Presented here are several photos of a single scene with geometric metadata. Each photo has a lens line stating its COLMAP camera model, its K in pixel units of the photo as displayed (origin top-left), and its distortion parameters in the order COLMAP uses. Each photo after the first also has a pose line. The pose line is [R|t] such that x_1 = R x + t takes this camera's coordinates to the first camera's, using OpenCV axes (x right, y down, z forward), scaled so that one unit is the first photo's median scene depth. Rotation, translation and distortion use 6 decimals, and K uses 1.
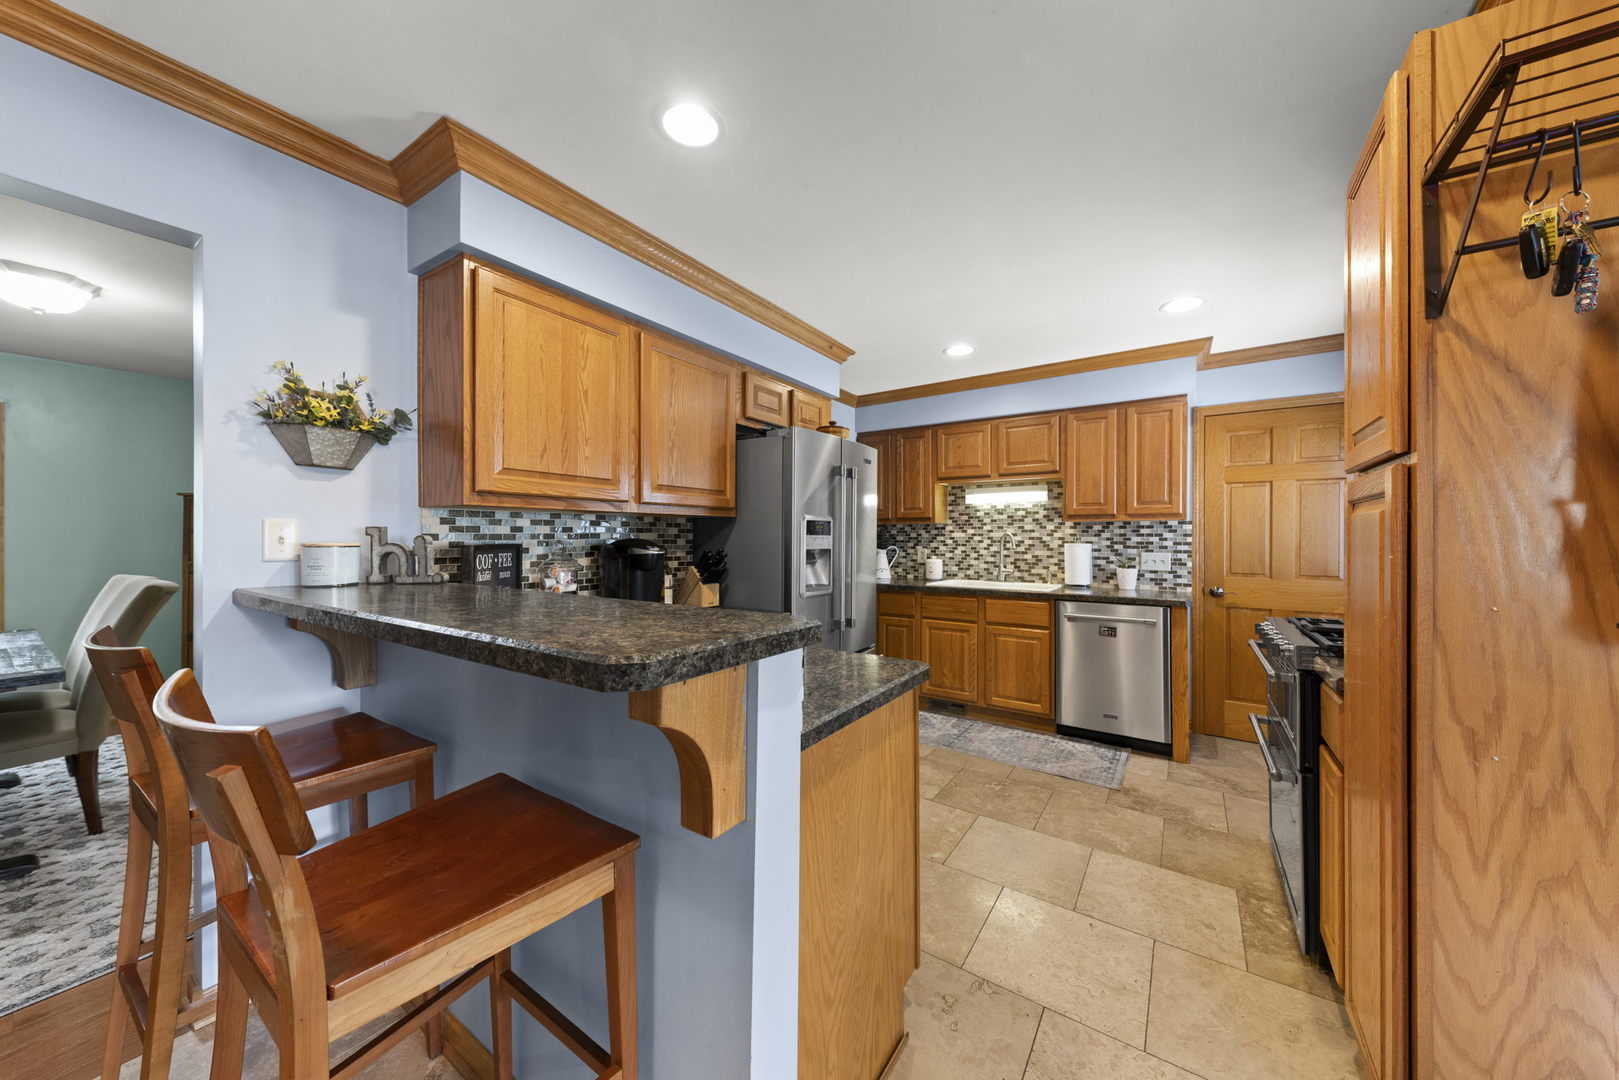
lens RADIAL K [[558.7, 0, 811.0], [0, 558.7, 536.7], [0, 0, 1]] dist [0.010358, -0.000651]
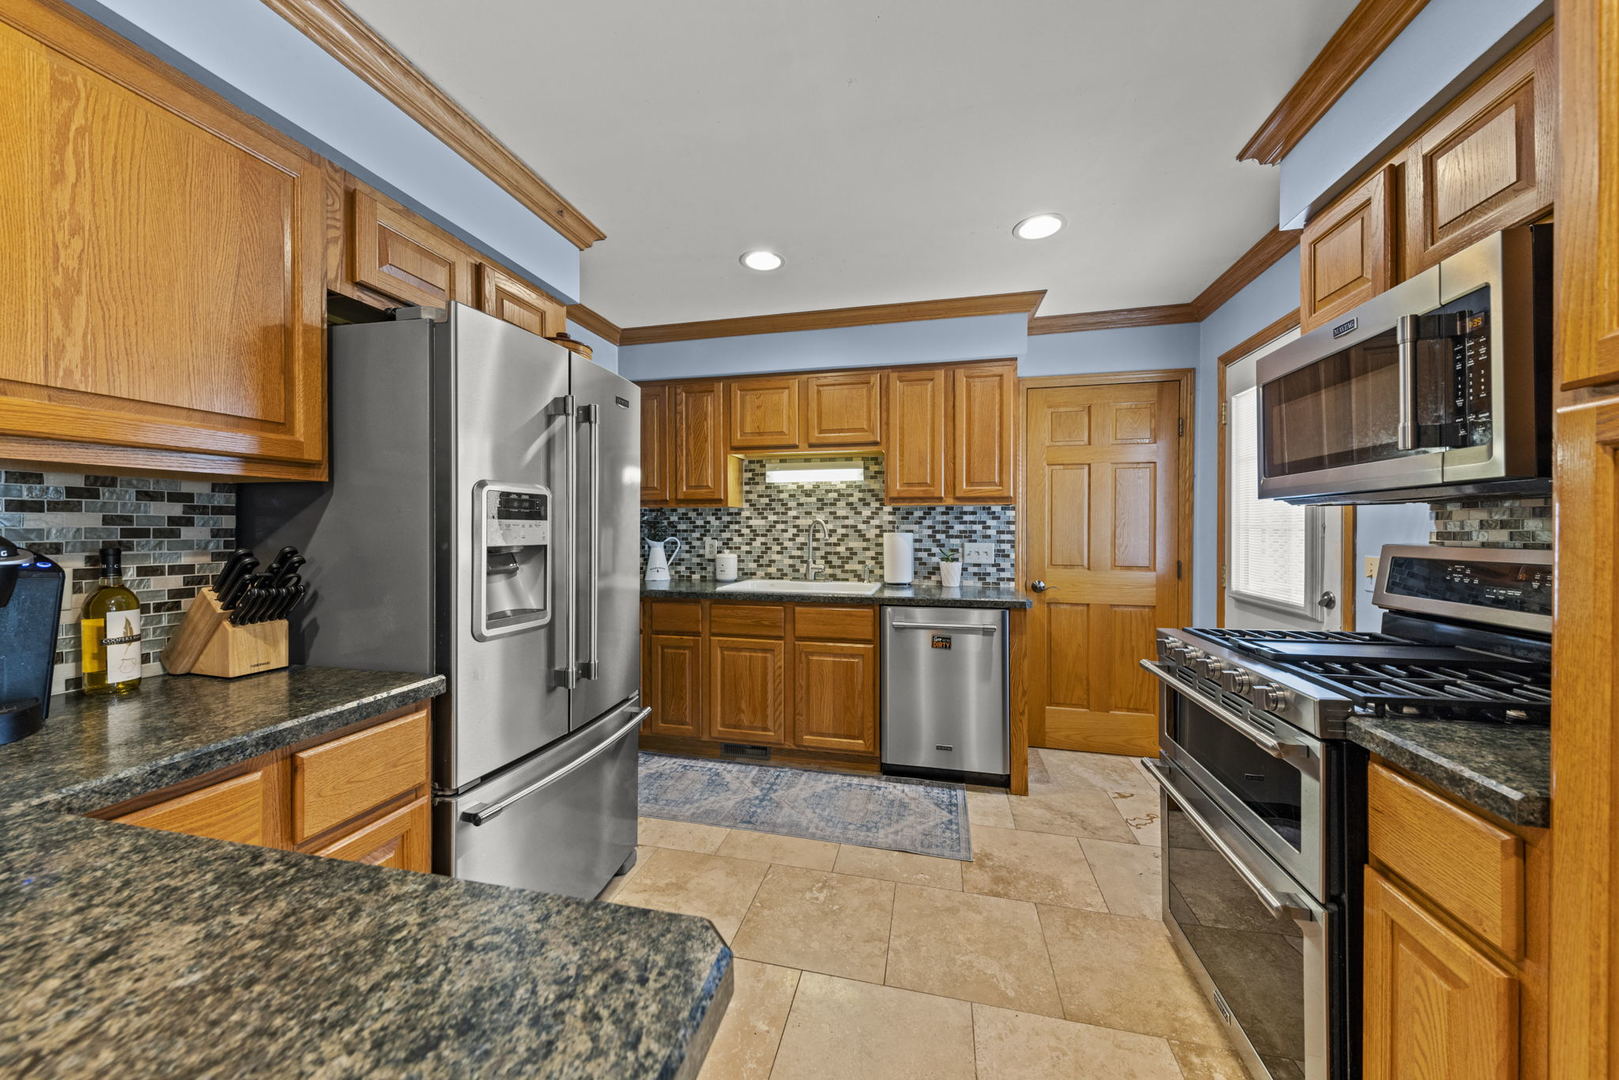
lens RADIAL K [[558.7, 0, 804.7], [0, 558.7, 533.7], [0, 0, 1]] dist [0.010358, -0.000651]
pose [[0.936094, -0.005188, 0.351712, 0.073133], [0.000455, 0.999908, 0.013540, 0.003207], [-0.351750, -0.012515, 0.936010, 0.355227]]
